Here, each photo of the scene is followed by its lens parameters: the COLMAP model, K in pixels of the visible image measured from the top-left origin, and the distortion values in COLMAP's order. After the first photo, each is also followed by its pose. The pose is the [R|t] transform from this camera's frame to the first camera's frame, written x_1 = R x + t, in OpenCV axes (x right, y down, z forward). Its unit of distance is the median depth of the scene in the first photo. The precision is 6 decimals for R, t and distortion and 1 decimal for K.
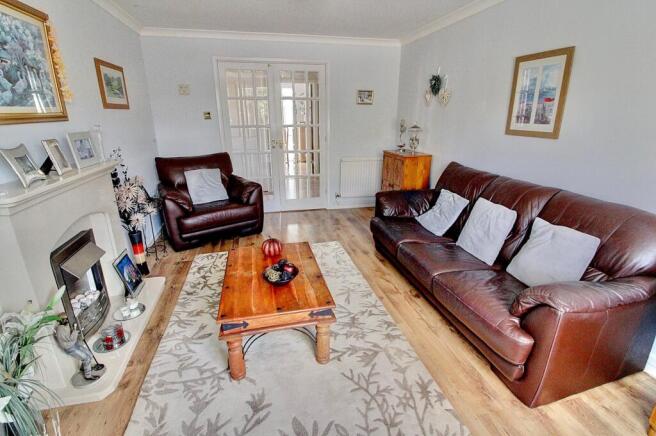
lens RADIAL K [[316.7, 0, 327.7], [0, 316.7, 216.7], [0, 0, 1]] dist [-0.012235, -0.004437]
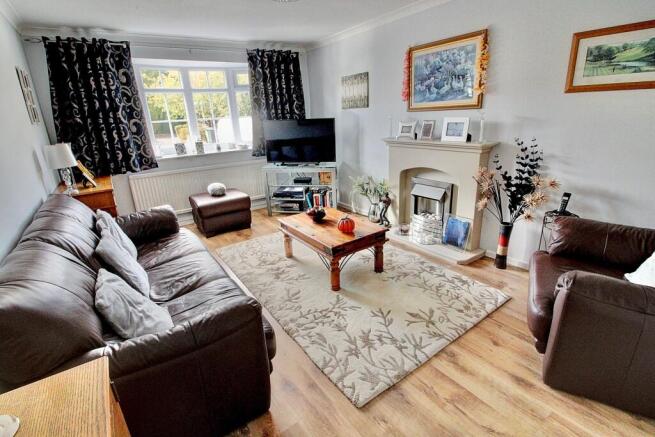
lens RADIAL K [[316.2, 0, 326.4], [0, 316.2, 215.9], [0, 0, 1]] dist [-0.012235, -0.004437]
pose [[-0.928852, 0.160460, -0.333896, 0.252853], [-0.061735, 0.821671, 0.566609, -0.543061], [0.365271, 0.546909, -0.753305, 1.693720]]
